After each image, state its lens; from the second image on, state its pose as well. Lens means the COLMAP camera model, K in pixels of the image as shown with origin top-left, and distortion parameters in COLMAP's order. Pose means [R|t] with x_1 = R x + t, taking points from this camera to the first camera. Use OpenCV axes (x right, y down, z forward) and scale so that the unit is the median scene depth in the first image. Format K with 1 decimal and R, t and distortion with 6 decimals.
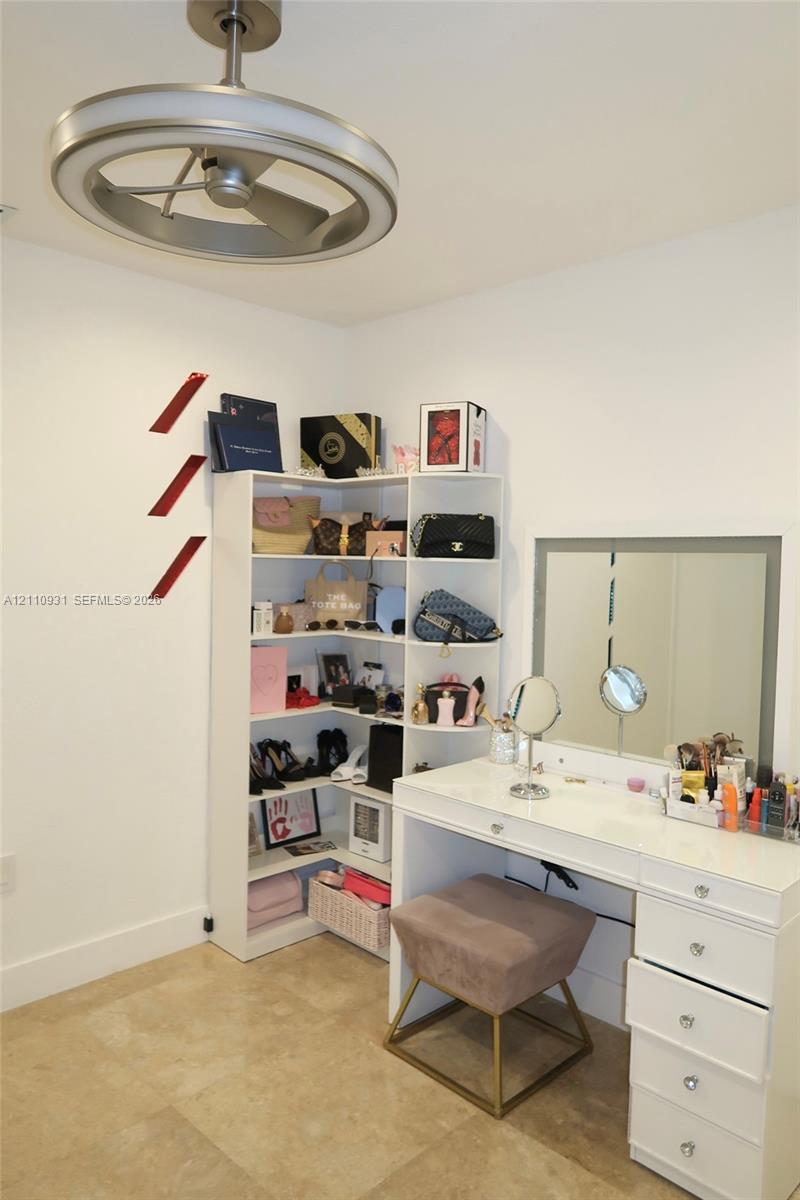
lens RADIAL K [[822.7, 0, 404.2], [0, 822.7, 599.7], [0, 0, 1]] dist [-0.030327, 0.010268]
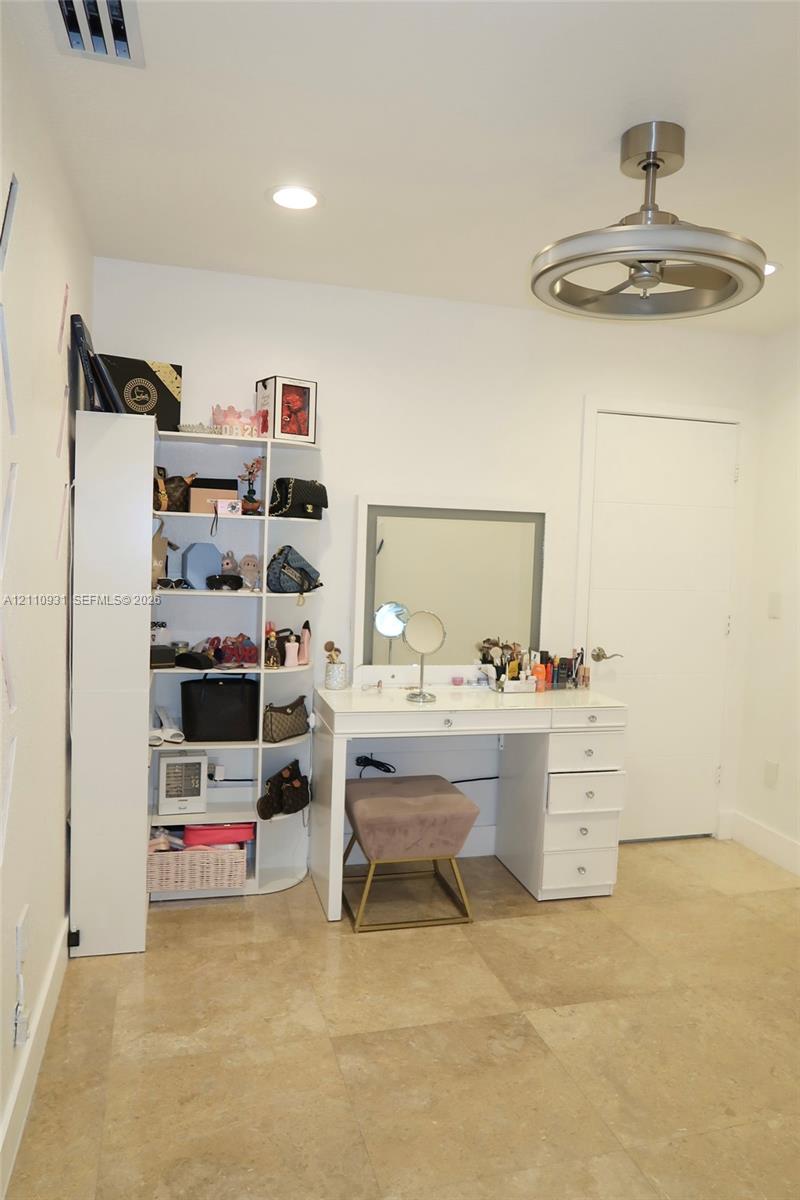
lens RADIAL K [[822.7, 0, 405.2], [0, 822.7, 599.3], [0, 0, 1]] dist [-0.030327, 0.010268]
pose [[0.500982, -0.063085, 0.863156, -0.862024], [0.012093, 0.997753, 0.065904, -0.012146], [-0.865373, -0.022579, 0.500619, 0.305860]]
